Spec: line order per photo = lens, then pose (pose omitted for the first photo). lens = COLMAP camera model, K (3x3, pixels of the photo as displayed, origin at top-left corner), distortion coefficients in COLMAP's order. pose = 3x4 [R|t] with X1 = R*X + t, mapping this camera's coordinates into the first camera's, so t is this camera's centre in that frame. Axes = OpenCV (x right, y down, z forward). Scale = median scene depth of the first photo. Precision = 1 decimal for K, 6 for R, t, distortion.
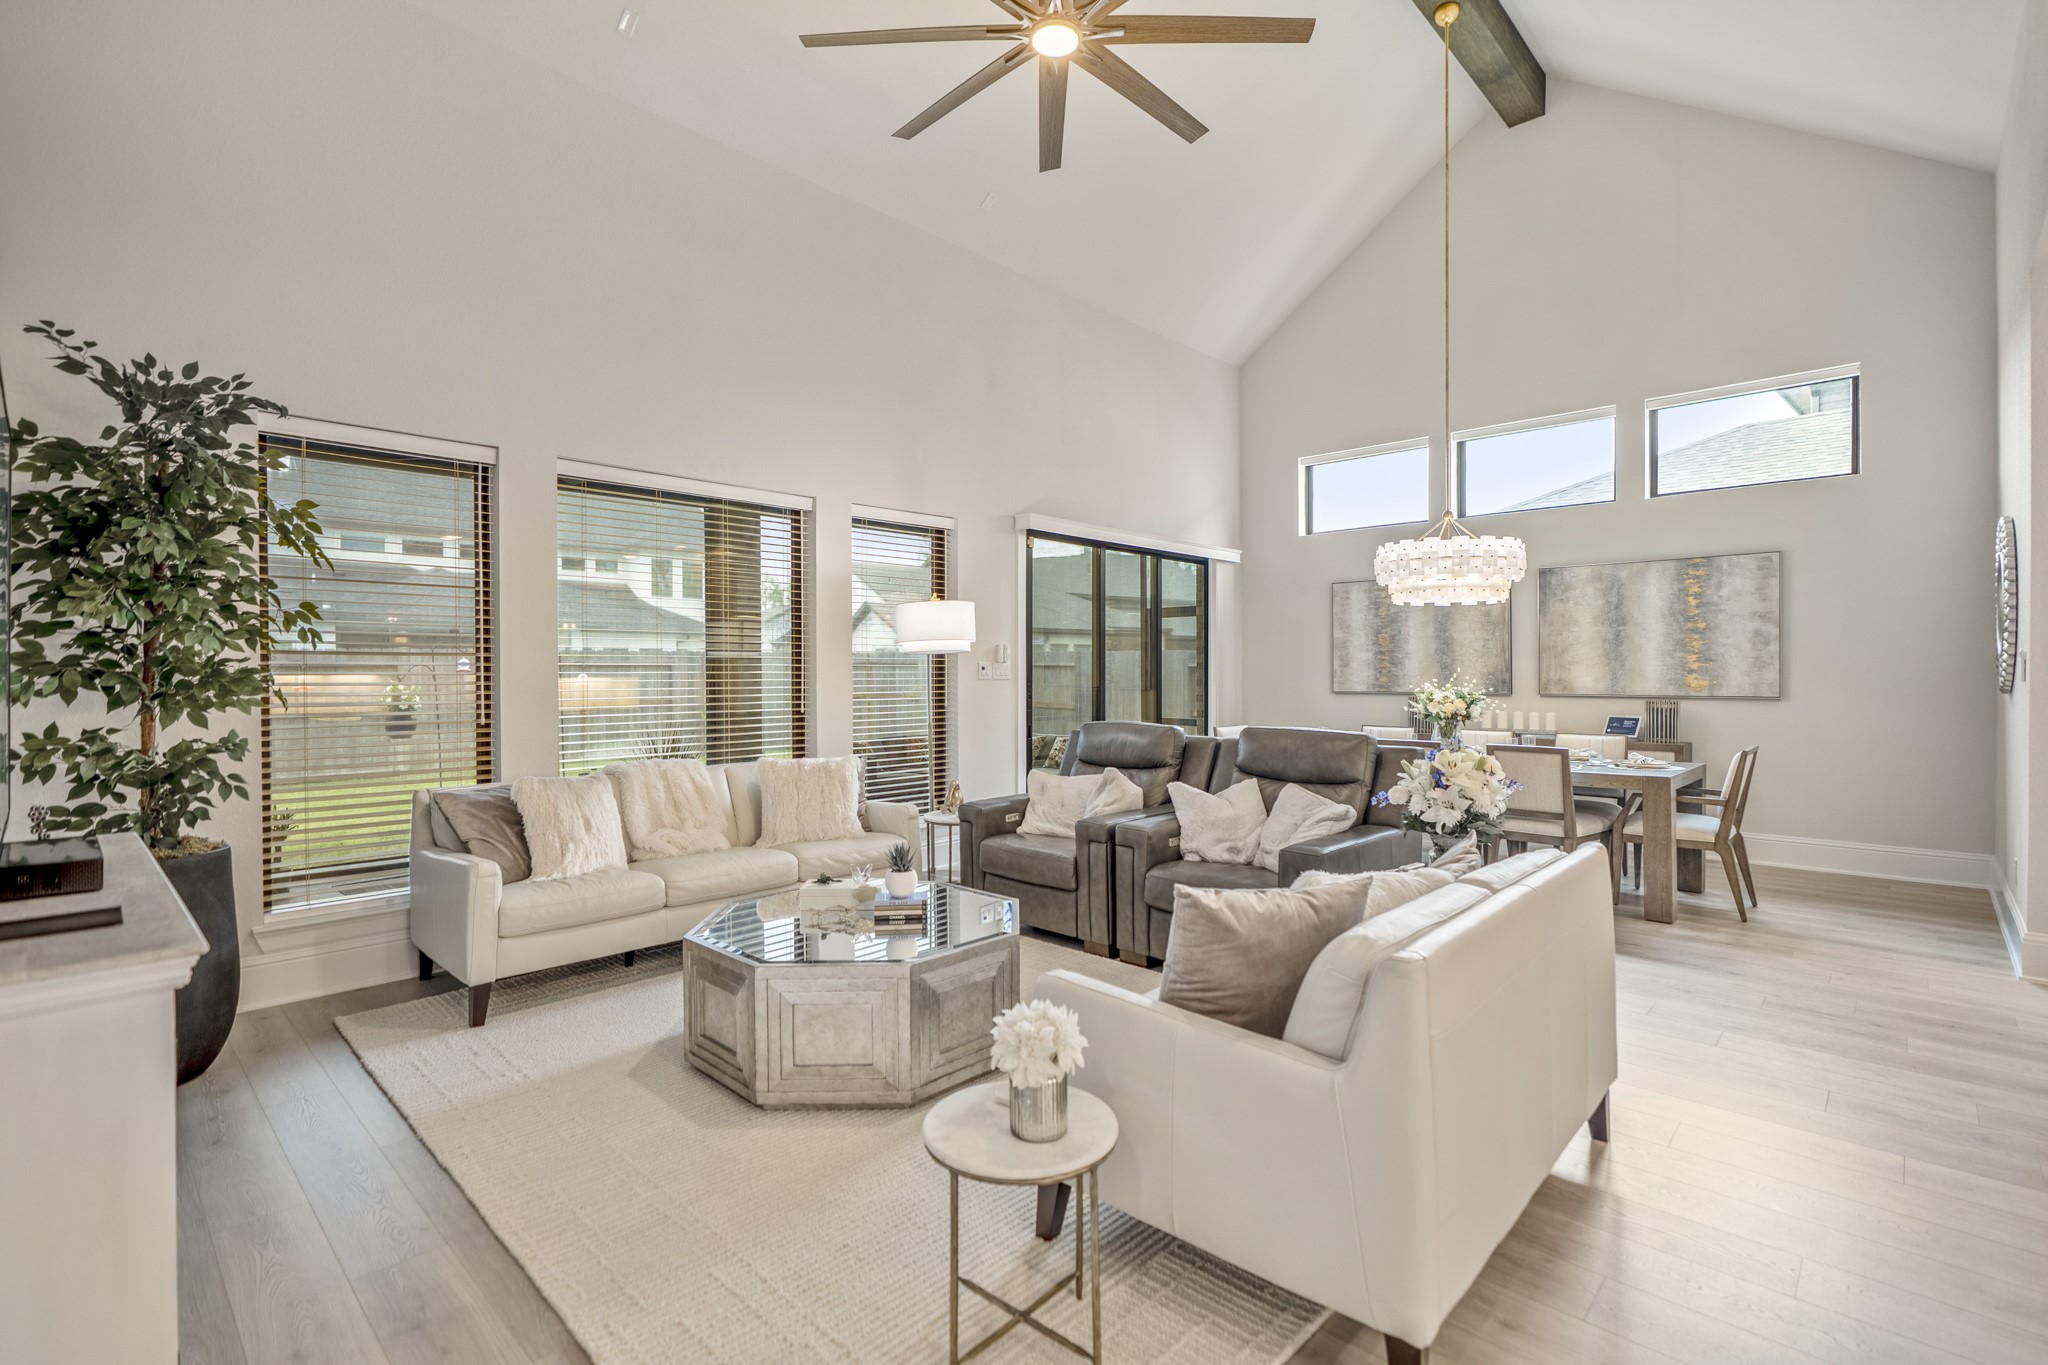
lens RADIAL K [[941.3, 0, 1024.0], [0, 941.3, 682.5], [0, 0, 1]] dist [-0.000392, -0.000078]
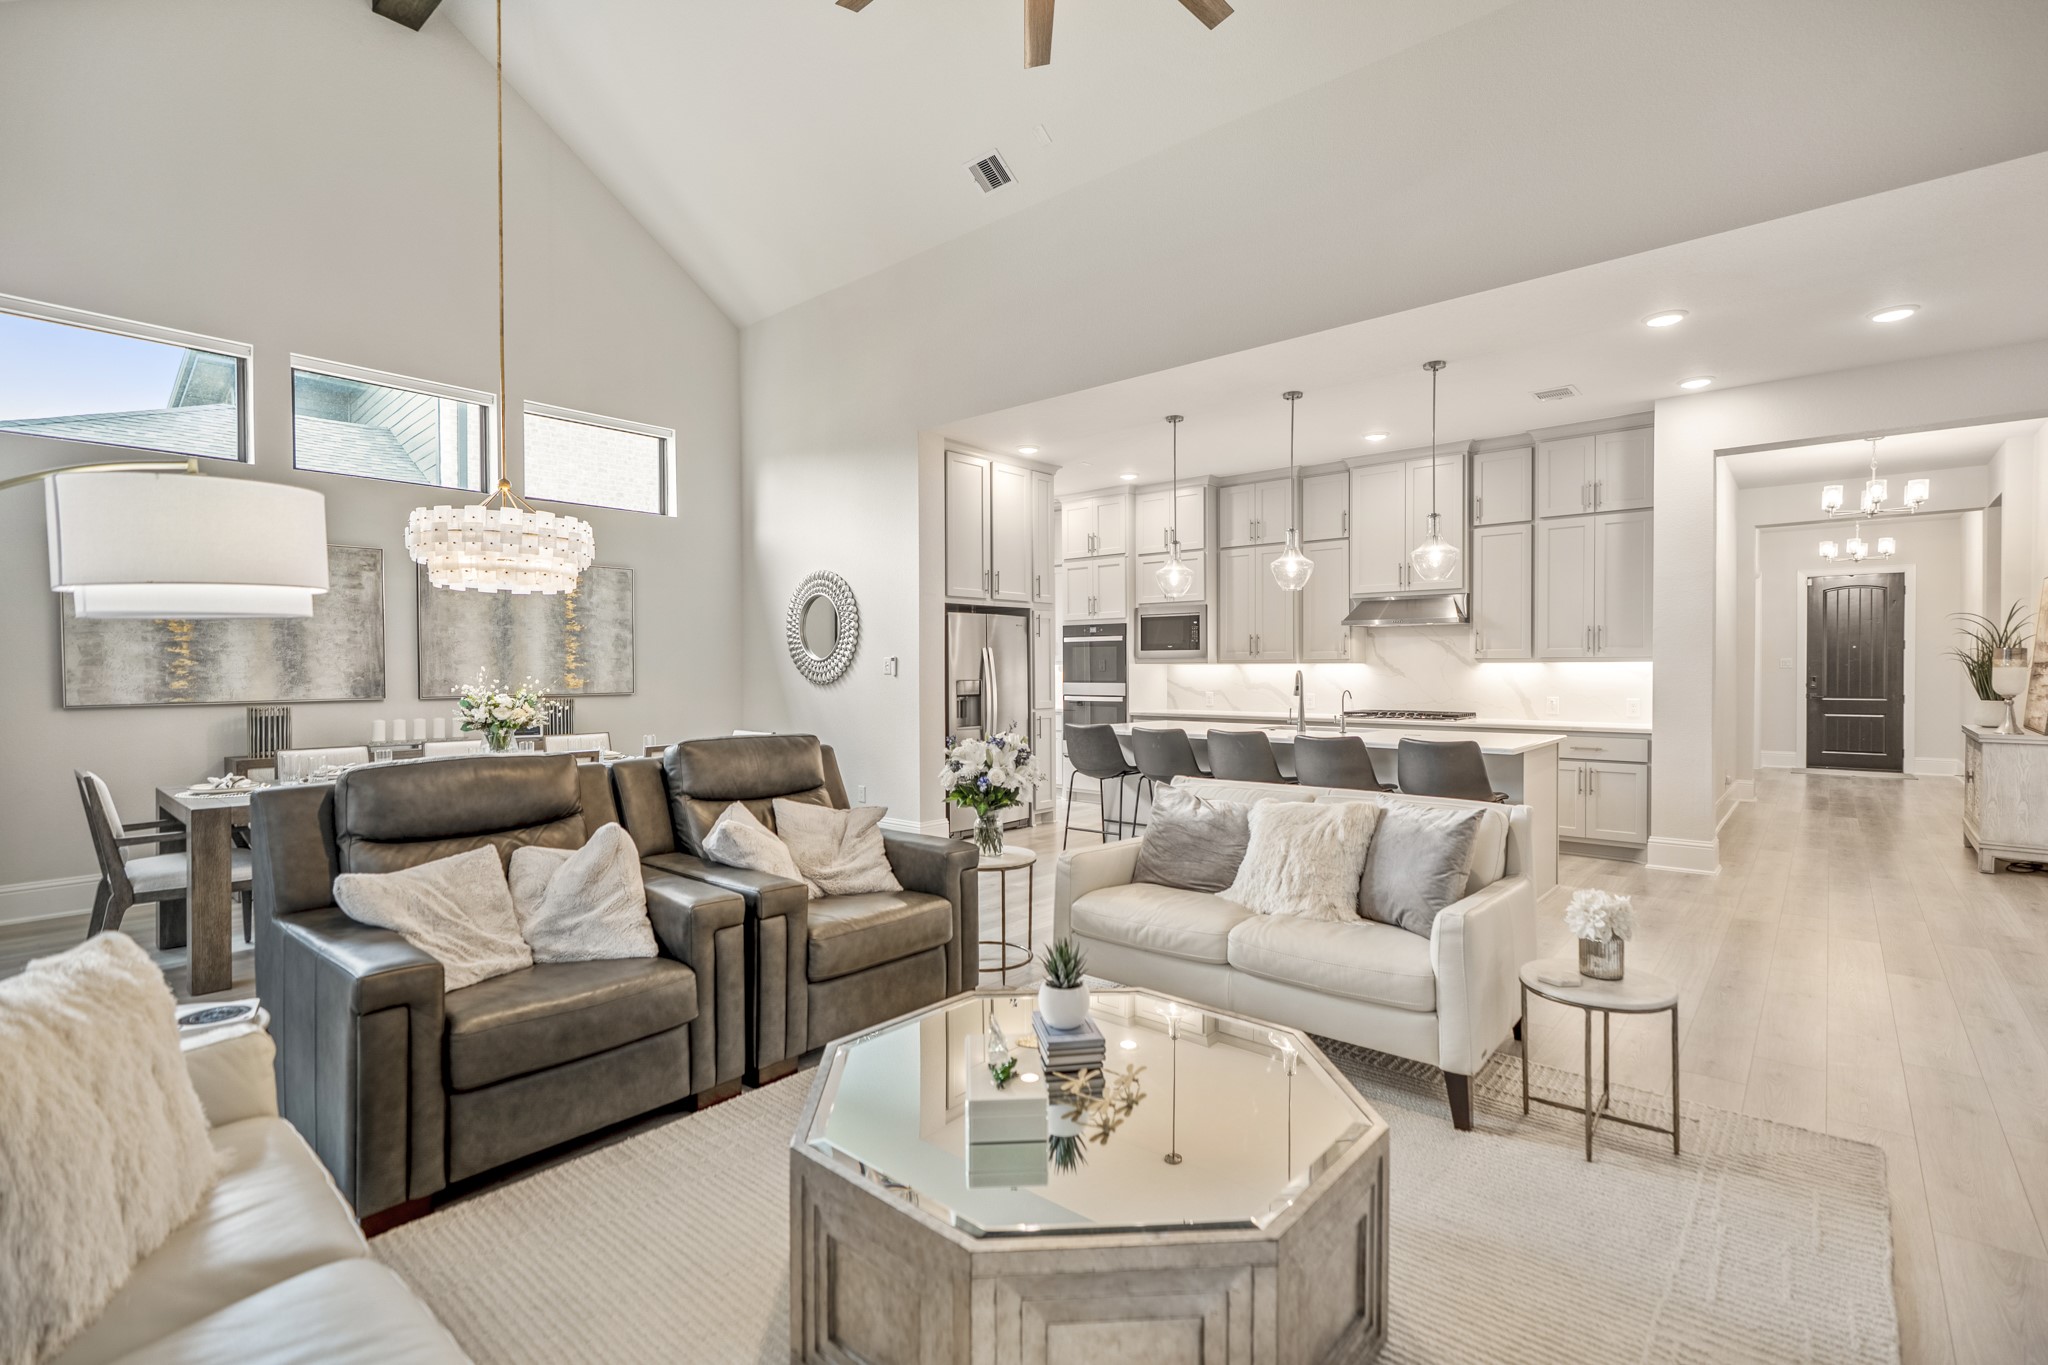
lens RADIAL K [[941.3, 0, 1024.0], [0, 941.3, 682.5], [0, 0, 1]] dist [-0.000392, -0.000078]
pose [[-0.042374, -0.011428, 0.999036, -0.380768], [0.017390, 0.999775, 0.012174, -0.002816], [-0.998950, 0.017889, -0.042165, 0.534898]]
